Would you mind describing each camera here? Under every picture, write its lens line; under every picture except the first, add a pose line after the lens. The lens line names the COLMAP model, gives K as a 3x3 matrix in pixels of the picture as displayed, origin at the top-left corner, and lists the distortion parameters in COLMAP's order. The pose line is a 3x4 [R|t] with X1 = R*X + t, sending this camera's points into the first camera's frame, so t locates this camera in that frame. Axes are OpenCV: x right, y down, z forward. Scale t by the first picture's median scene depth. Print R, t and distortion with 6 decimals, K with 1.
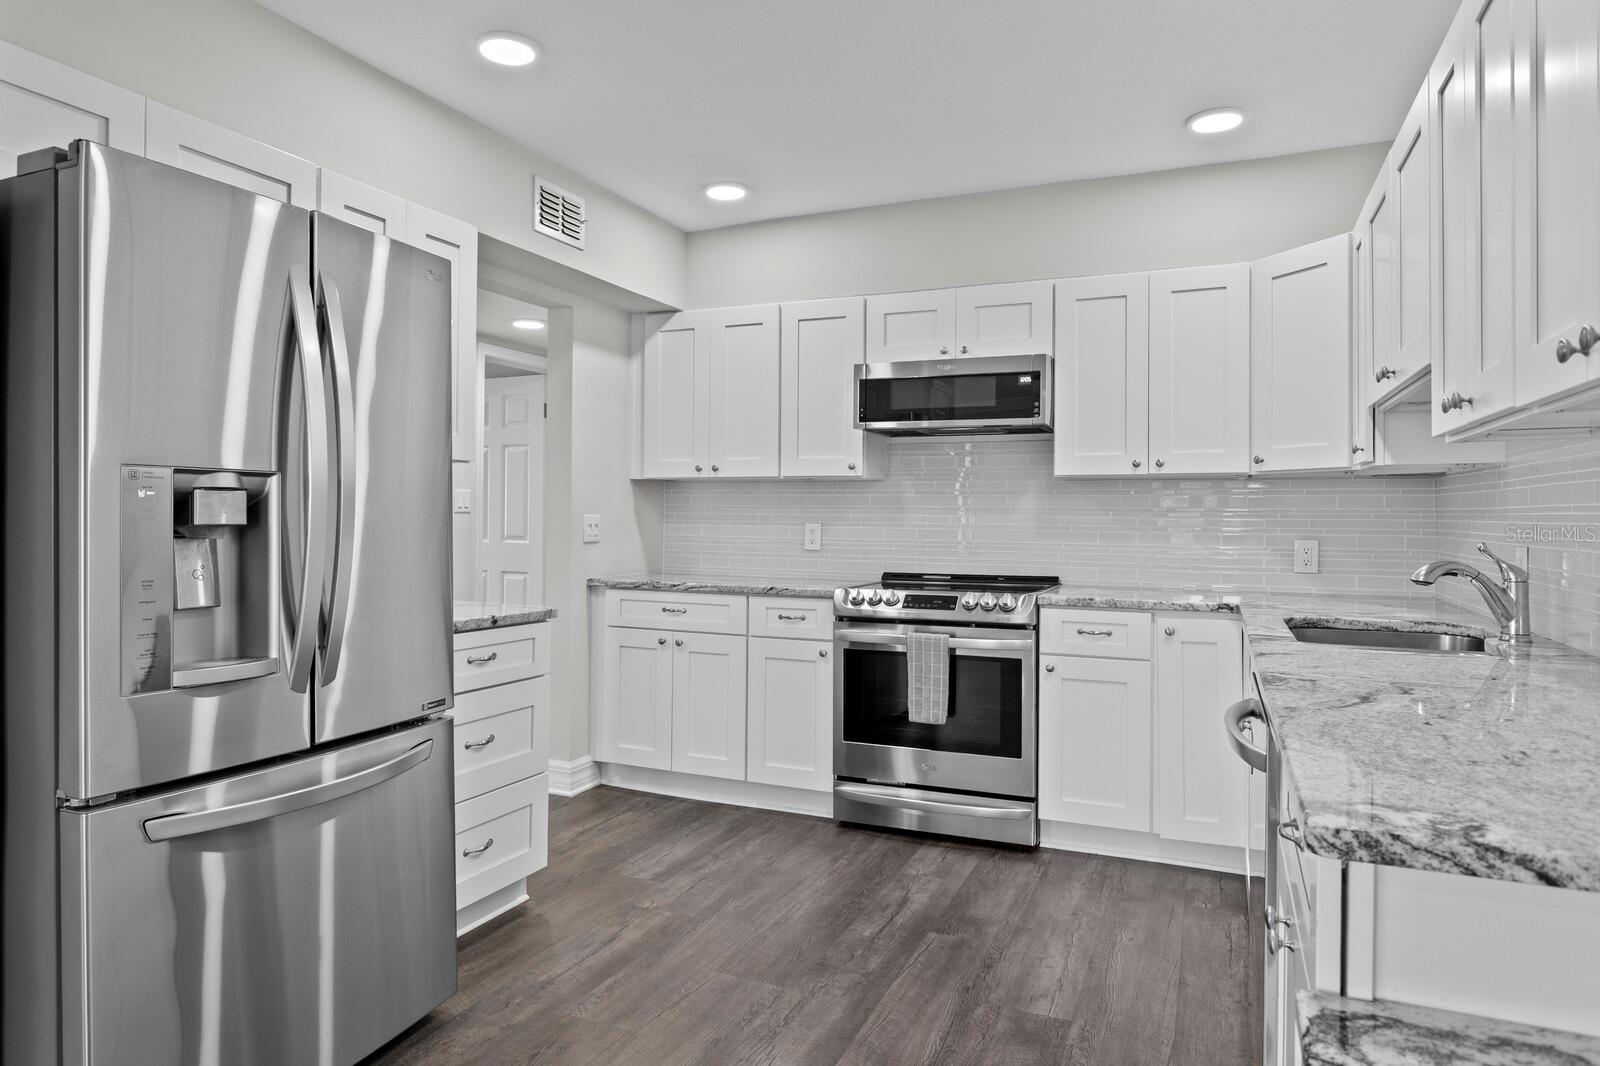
lens RADIAL K [[974.9, 0, 787.7], [0, 974.9, 517.9], [0, 0, 1]] dist [-0.000053, 0.002650]
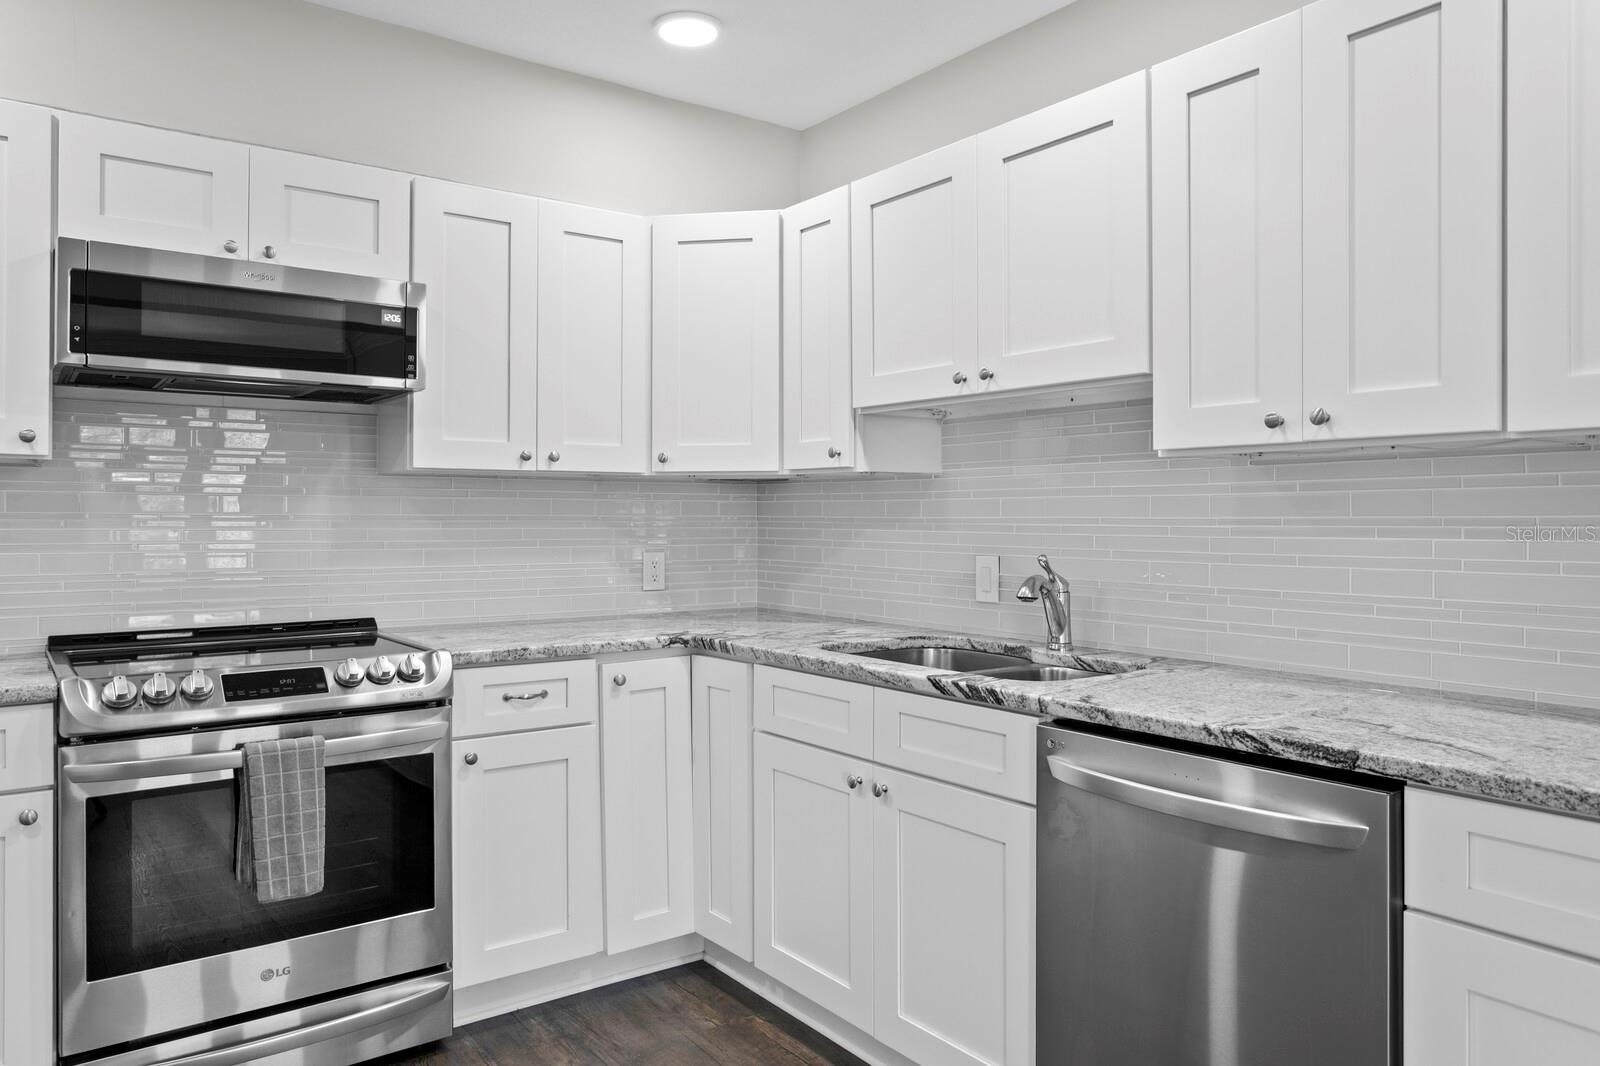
lens RADIAL K [[1087.0, 0, 777.9], [0, 1087.0, 517.7], [0, 0, 1]] dist [-0.004417, 0.000642]
pose [[0.513108, -0.006485, 0.858300, -0.243635], [0.004347, 0.999978, 0.004957, -0.012321], [-0.858313, 0.001187, 0.513125, 0.414860]]
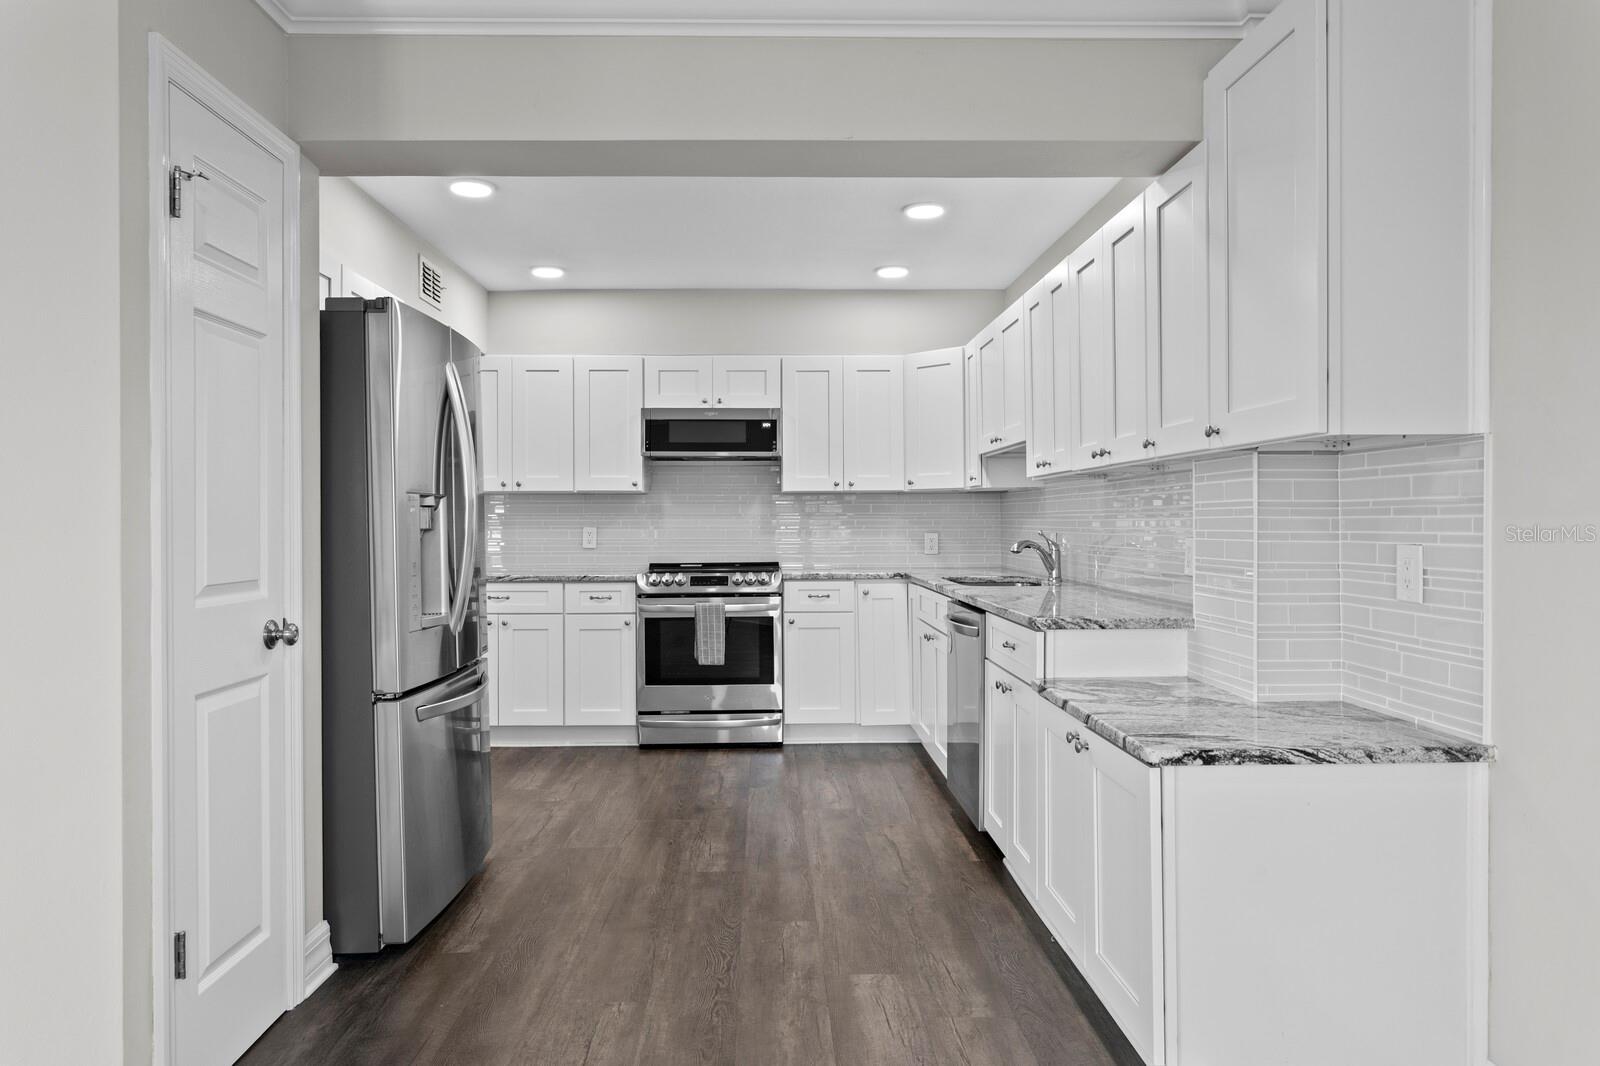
lens RADIAL K [[992.6, 0, 789.6], [0, 992.6, 532.1], [0, 0, 1]] dist [-0.001287, -0.000044]
pose [[0.906472, -0.015192, 0.421993, -0.349536], [0.011562, 0.999871, 0.011160, 0.000686], [-0.422108, -0.005237, 0.906530, -0.350072]]
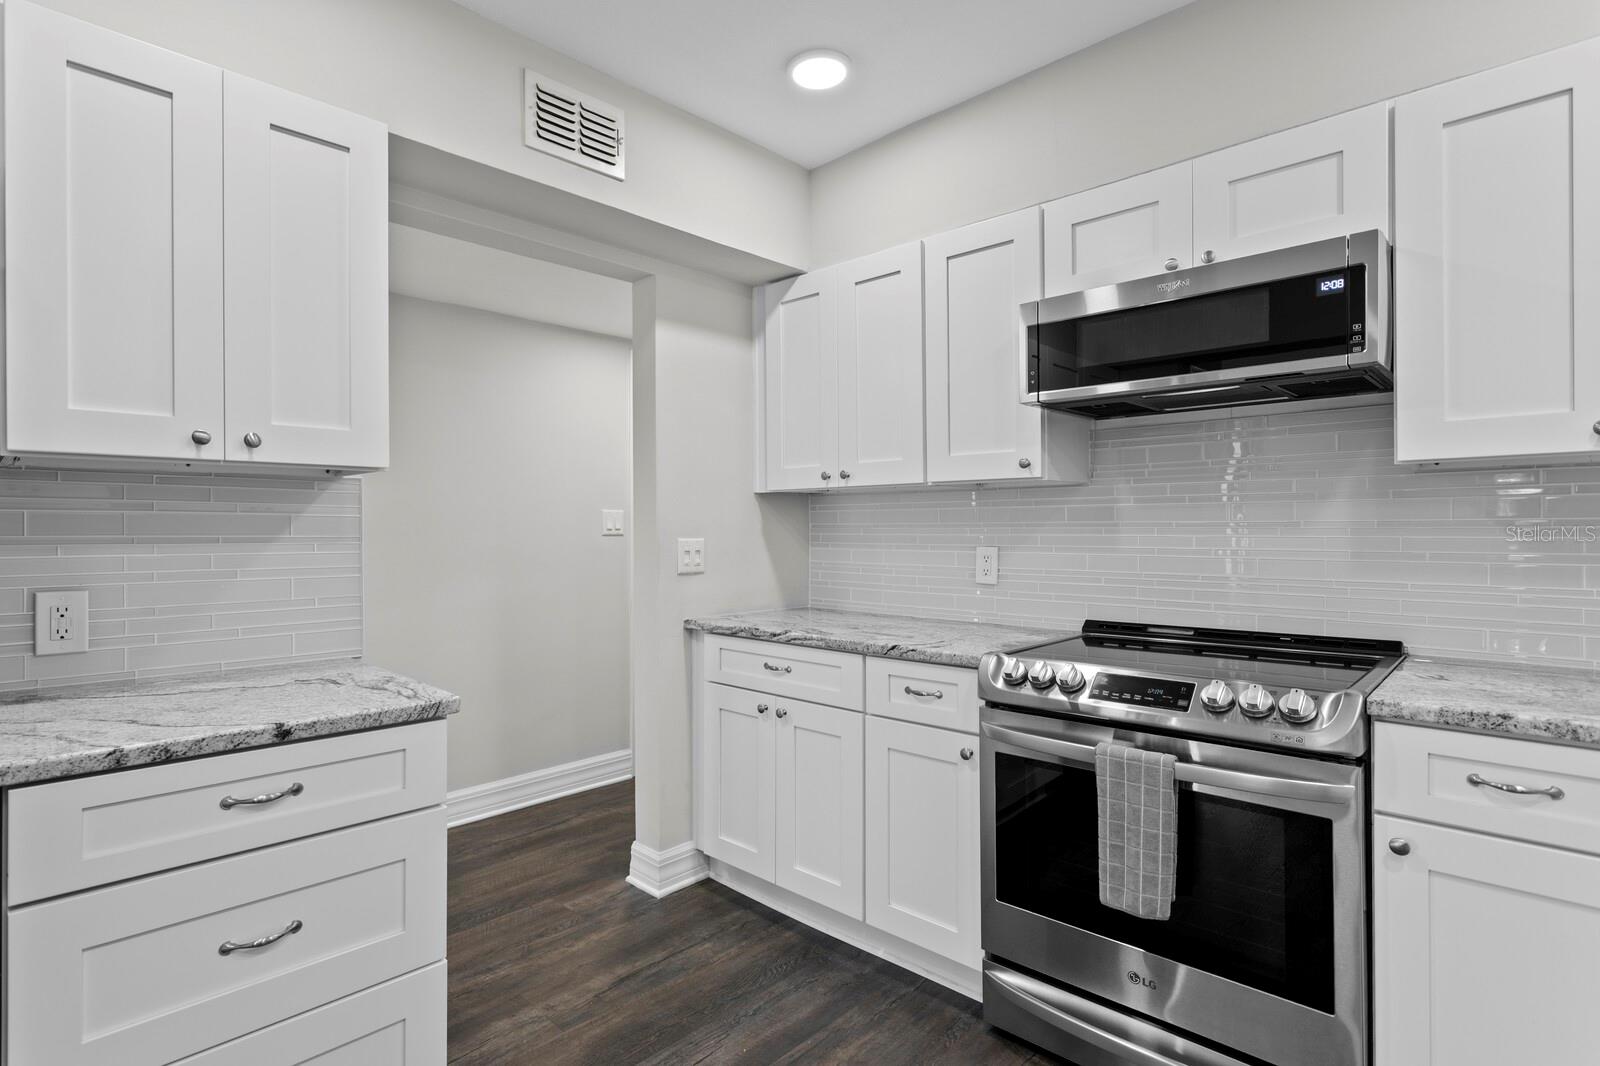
lens RADIAL K [[793.8, 0, 791.0], [0, 793.8, 531.1], [0, 0, 1]] dist [-0.000980, 0.001102]
pose [[0.939776, -0.010921, -0.341617, 0.111512], [0.010849, 0.999939, -0.002120, -0.008071], [0.341619, -0.001714, 0.939837, 0.486797]]
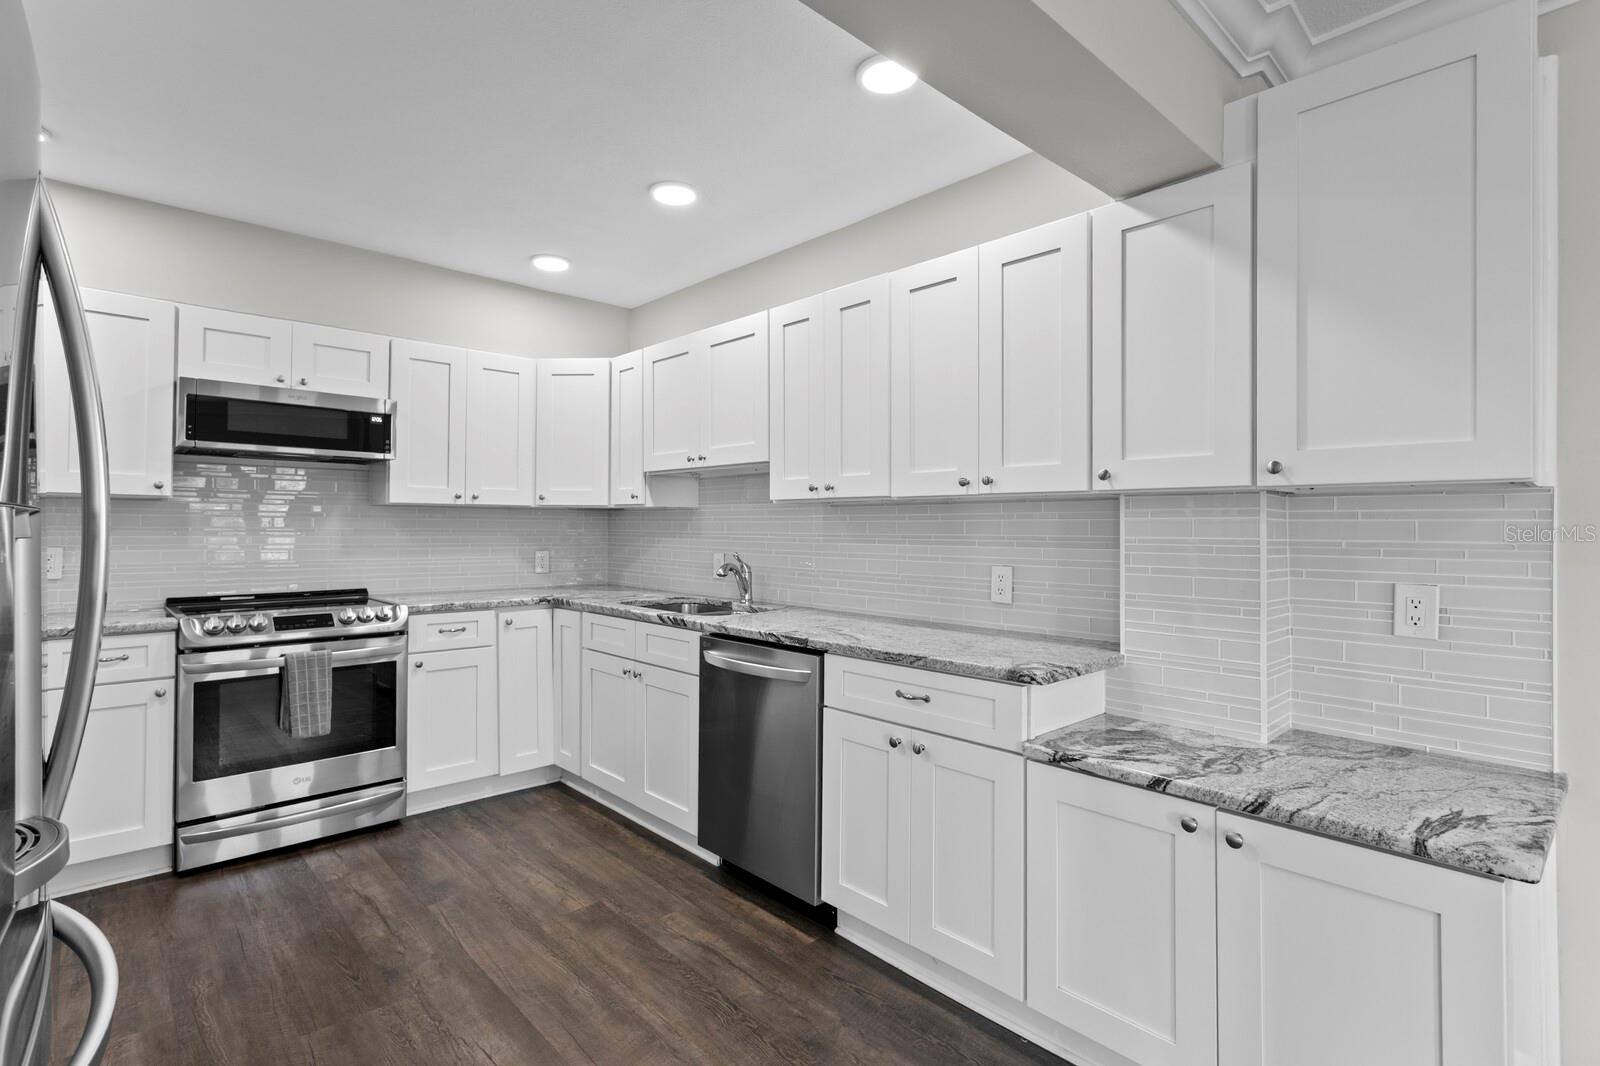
lens RADIAL K [[766.7, 0, 775.2], [0, 766.7, 521.1], [0, 0, 1]] dist [0.002473, 0.000588]
pose [[0.418133, 0.004116, 0.908377, -0.385381], [-0.001530, 0.999992, -0.003827, -0.019068], [-0.908385, 0.000210, 0.418135, 0.192157]]
